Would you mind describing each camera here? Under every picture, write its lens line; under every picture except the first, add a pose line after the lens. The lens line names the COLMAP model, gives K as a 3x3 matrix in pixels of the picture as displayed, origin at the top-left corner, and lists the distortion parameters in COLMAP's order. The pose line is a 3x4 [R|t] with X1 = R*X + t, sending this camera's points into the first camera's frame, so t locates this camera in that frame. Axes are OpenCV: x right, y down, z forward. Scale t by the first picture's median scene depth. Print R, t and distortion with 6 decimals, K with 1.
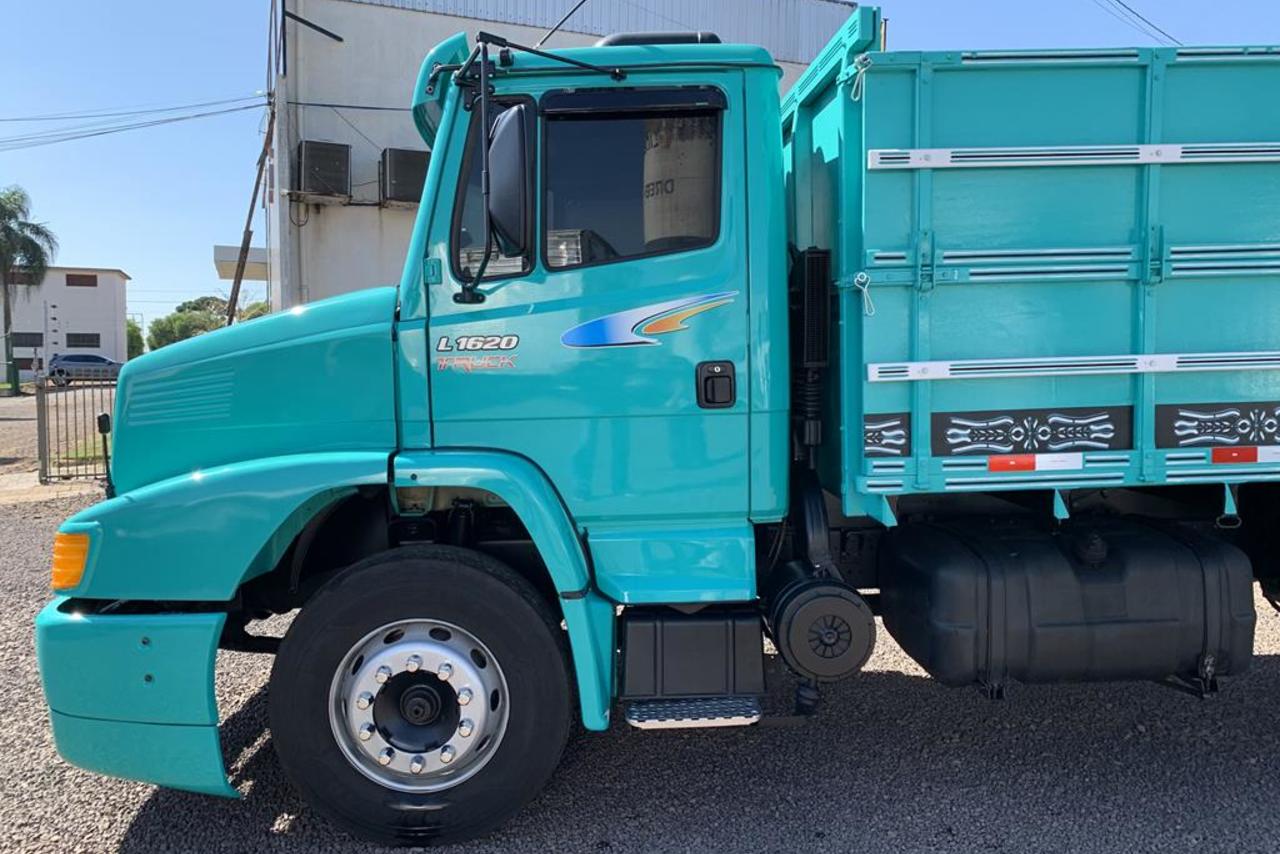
lens RADIAL K [[998.7, 0, 639.9], [0, 998.7, 410.6], [0, 0, 1]] dist [0.002479, -0.004205]
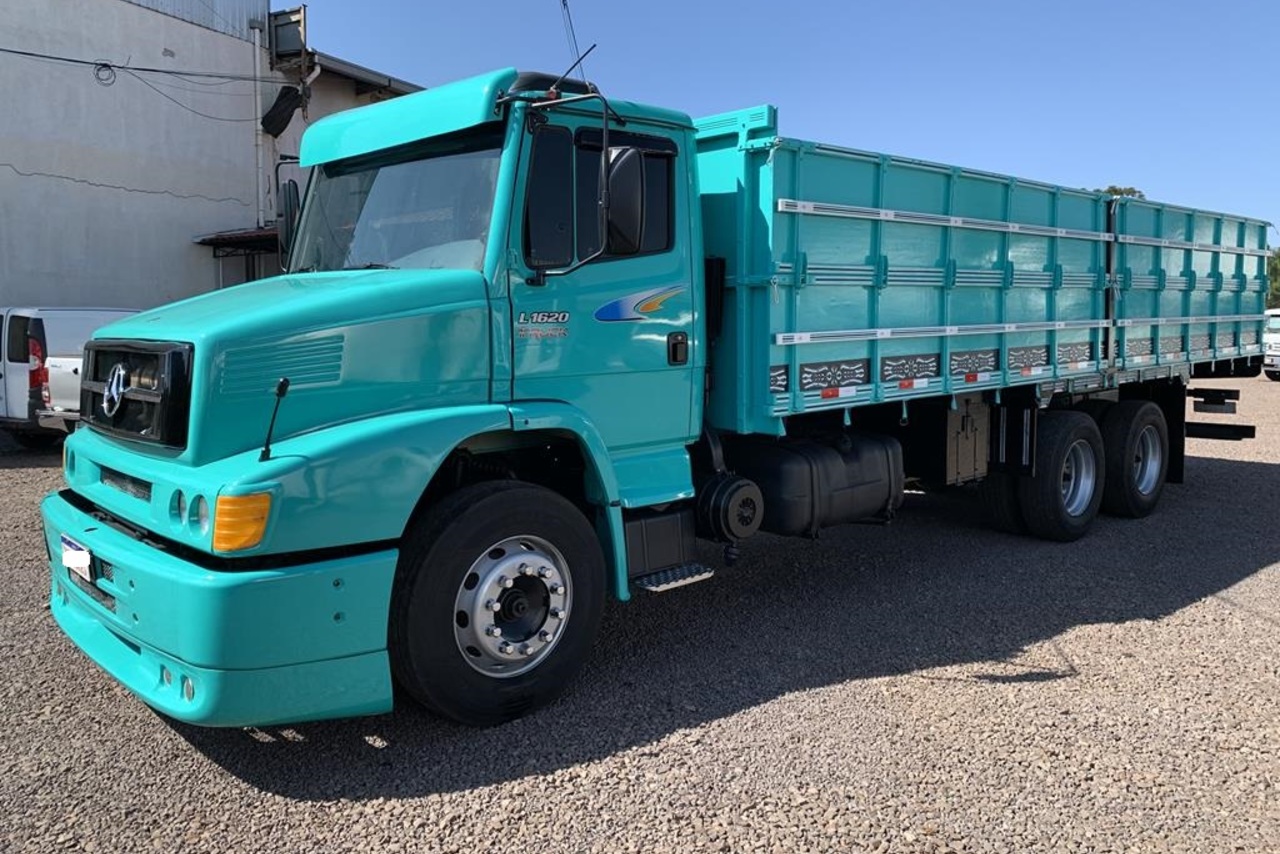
lens RADIAL K [[983.3, 0, 640.0], [0, 983.3, 427.0], [0, 0, 1]] dist [0.030560, 0.002818]
pose [[0.760677, -0.058106, 0.646525, -0.928879], [0.043914, 0.998310, 0.038056, 0.031448], [-0.647644, -0.000557, 0.761943, -0.049166]]
